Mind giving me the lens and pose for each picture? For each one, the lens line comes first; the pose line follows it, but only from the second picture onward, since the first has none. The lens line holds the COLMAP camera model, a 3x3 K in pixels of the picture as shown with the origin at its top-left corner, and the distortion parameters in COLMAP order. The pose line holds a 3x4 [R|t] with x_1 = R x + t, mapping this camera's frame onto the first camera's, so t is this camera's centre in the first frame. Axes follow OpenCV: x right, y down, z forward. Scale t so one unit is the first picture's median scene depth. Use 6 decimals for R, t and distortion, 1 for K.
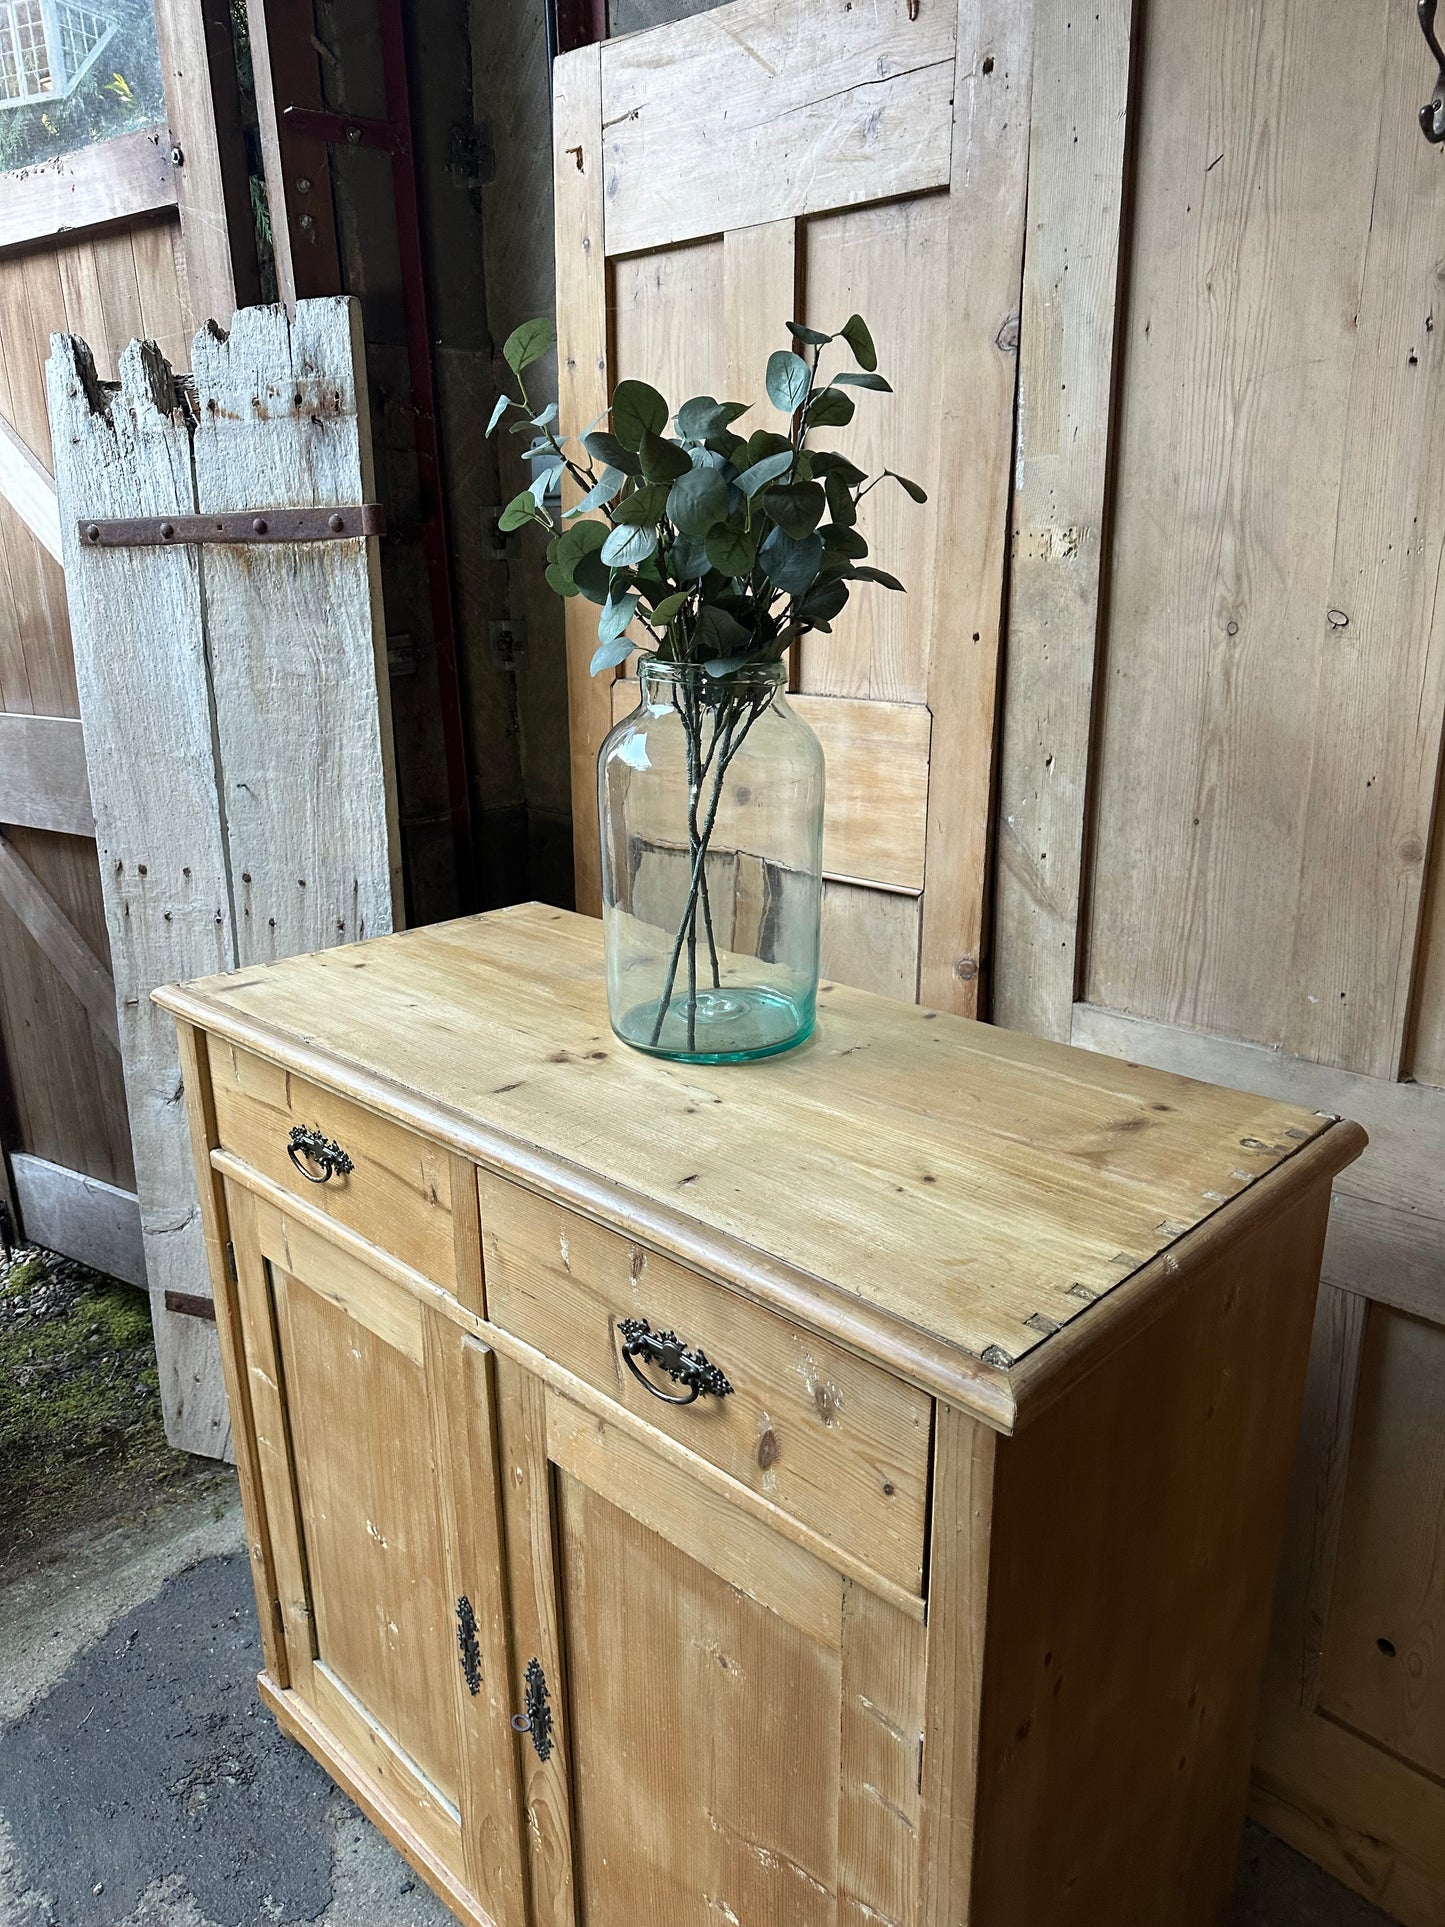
lens RADIAL K [[1361.1, 0, 708.4], [0, 1361.1, 972.6], [0, 0, 1]] dist [0.023773, -0.037776]
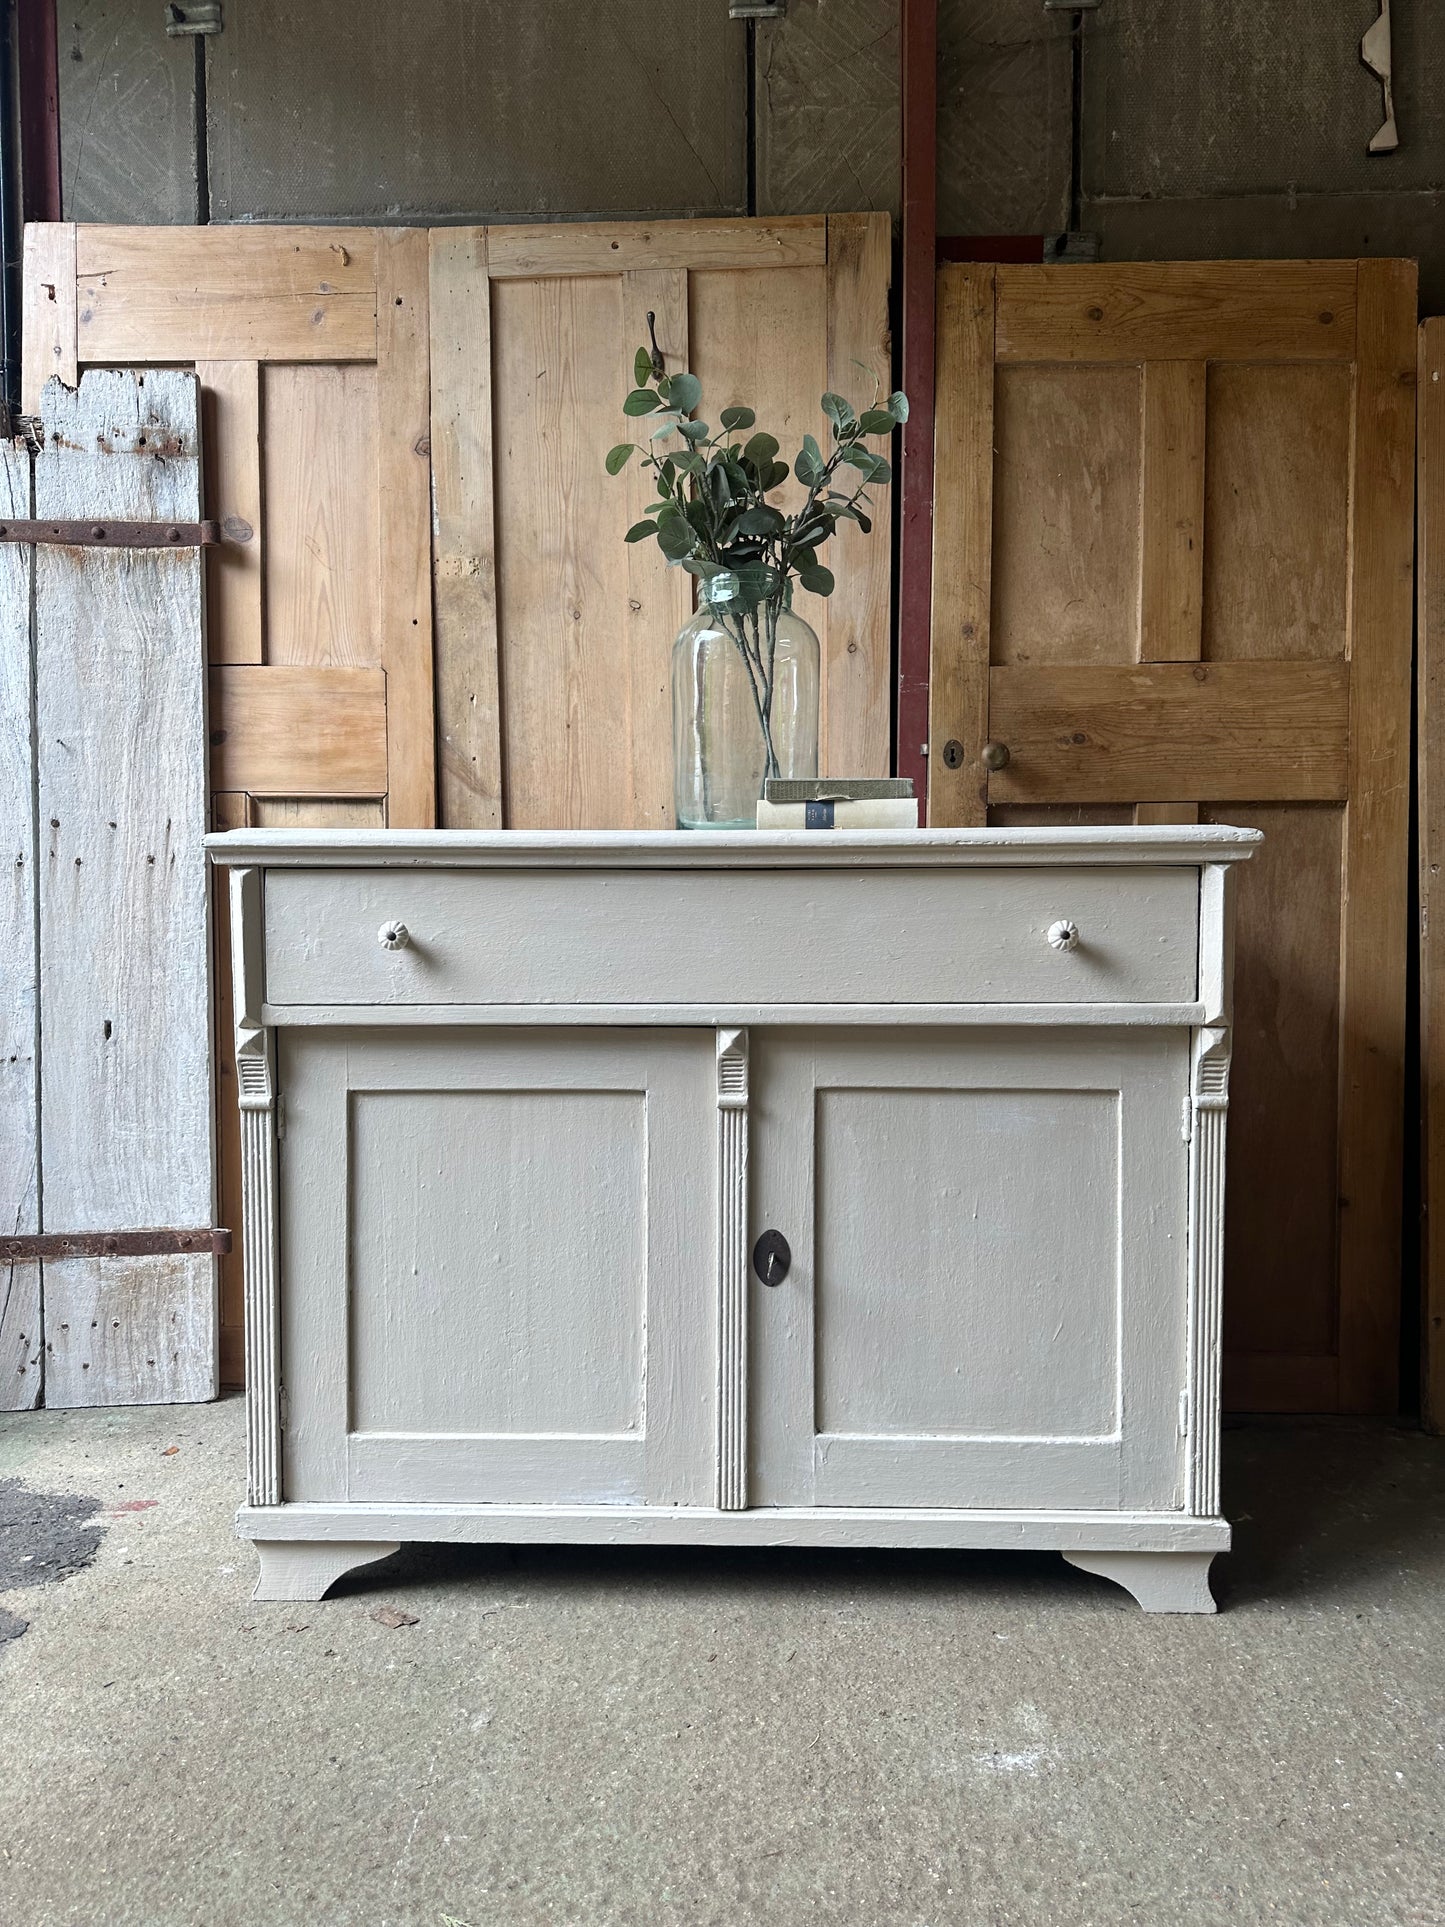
lens RADIAL K [[1361.1, 0, 736.4], [0, 1361.1, 976.4], [0, 0, 1]] dist [0.023773, -0.037776]
pose [[0.742993, -0.013449, 0.669164, -0.623851], [0.192168, 0.961988, -0.194036, 0.556615], [-0.641119, 0.272759, 0.717335, -0.274679]]
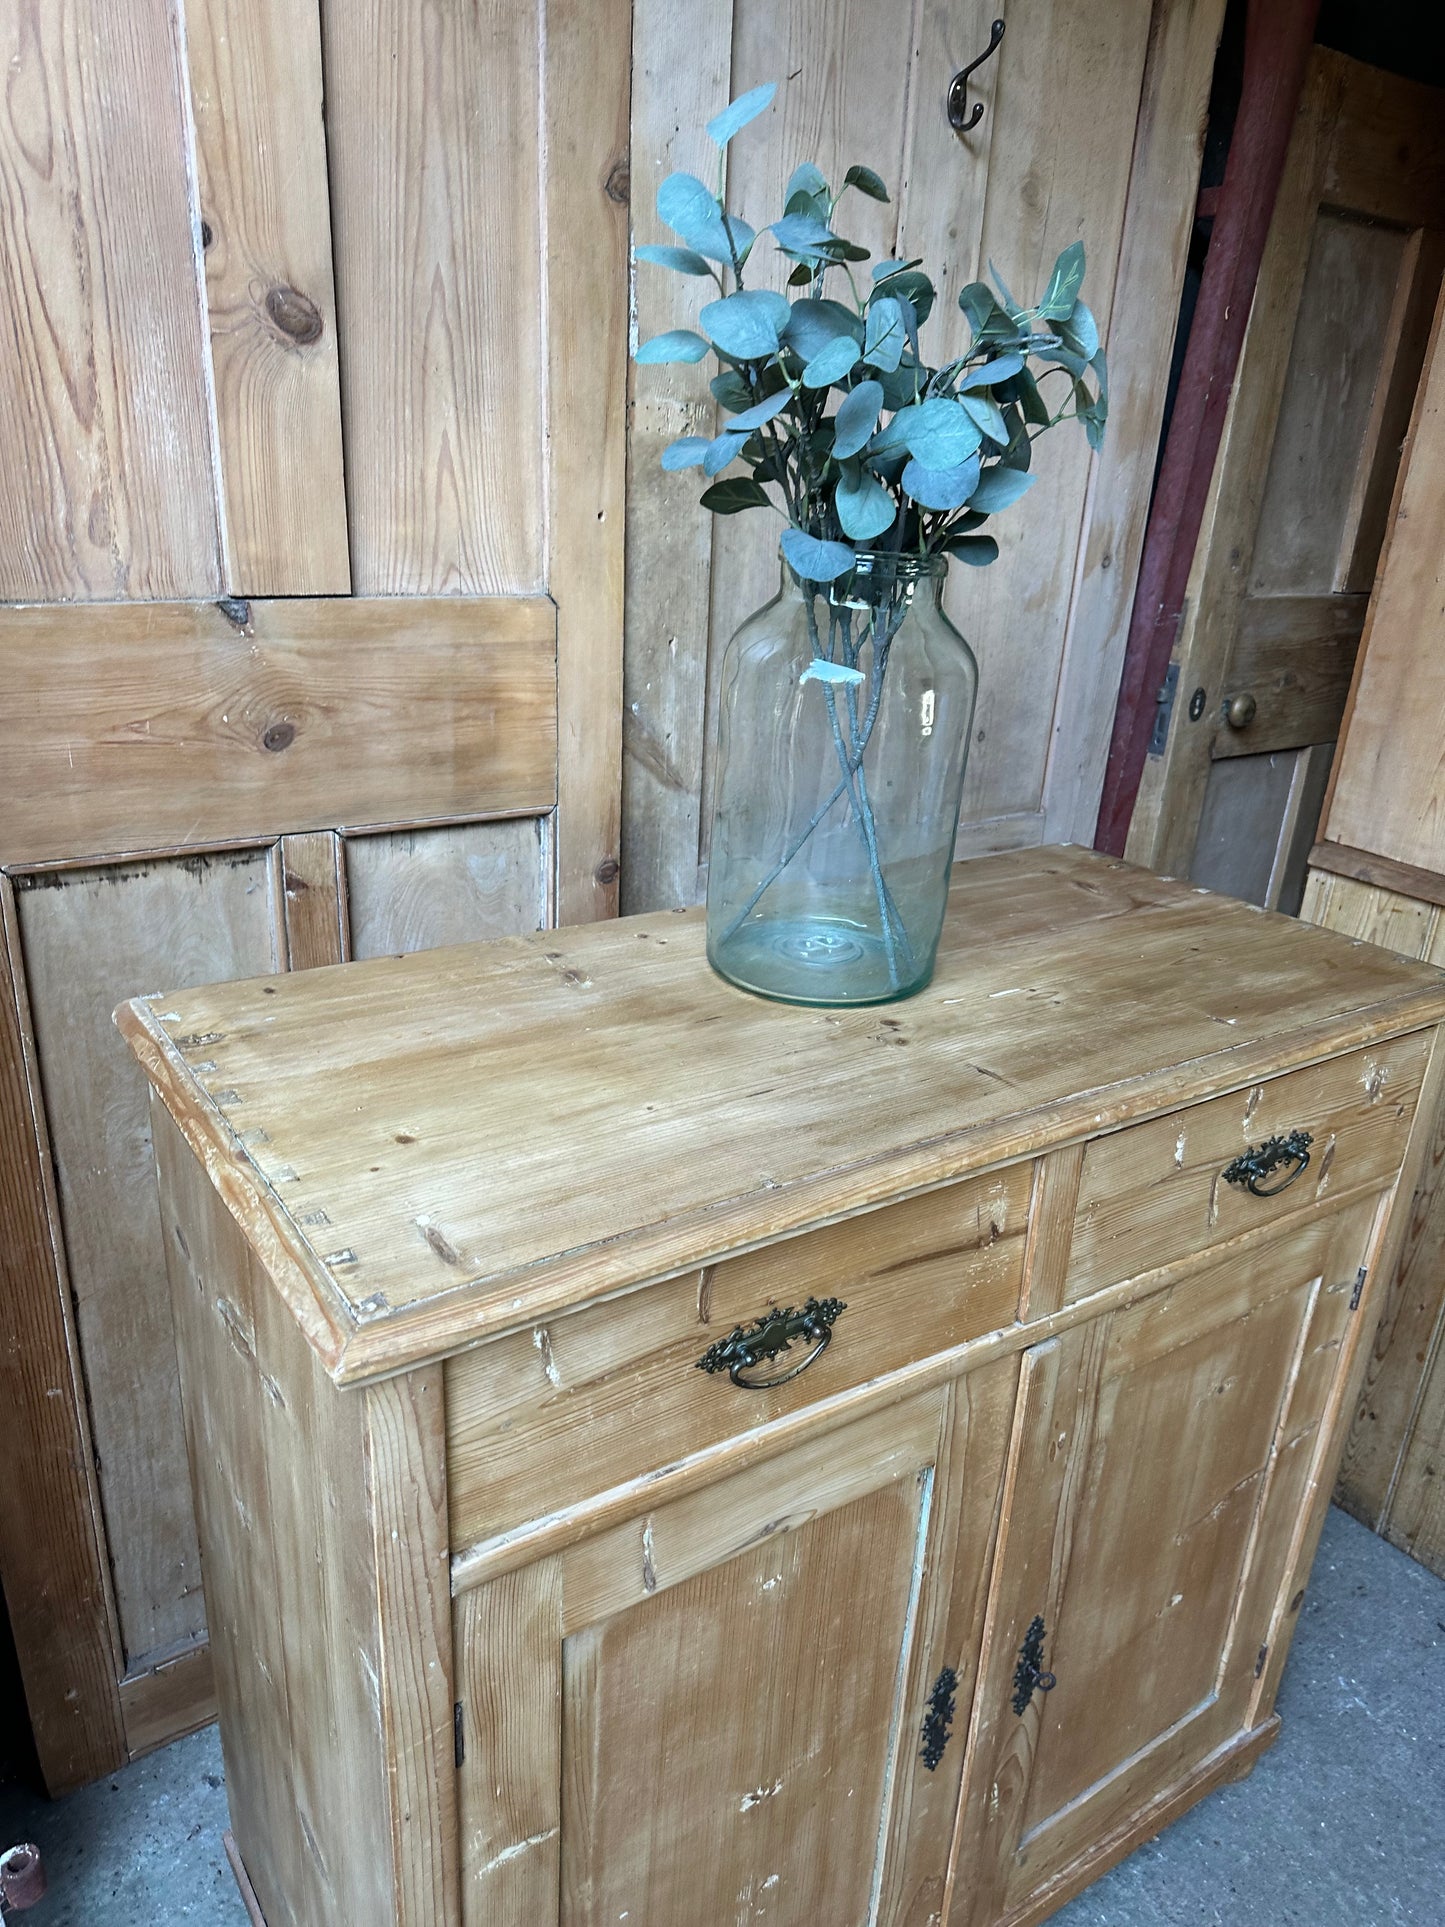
lens RADIAL K [[1361.1, 0, 729.5], [0, 1361.1, 970.8], [0, 0, 1]] dist [0.023773, -0.037776]
pose [[0.196678, -0.335421, 0.921309, -0.789343], [0.244742, 0.926712, 0.285142, -0.215064], [-0.949431, 0.169402, 0.264355, 0.766537]]
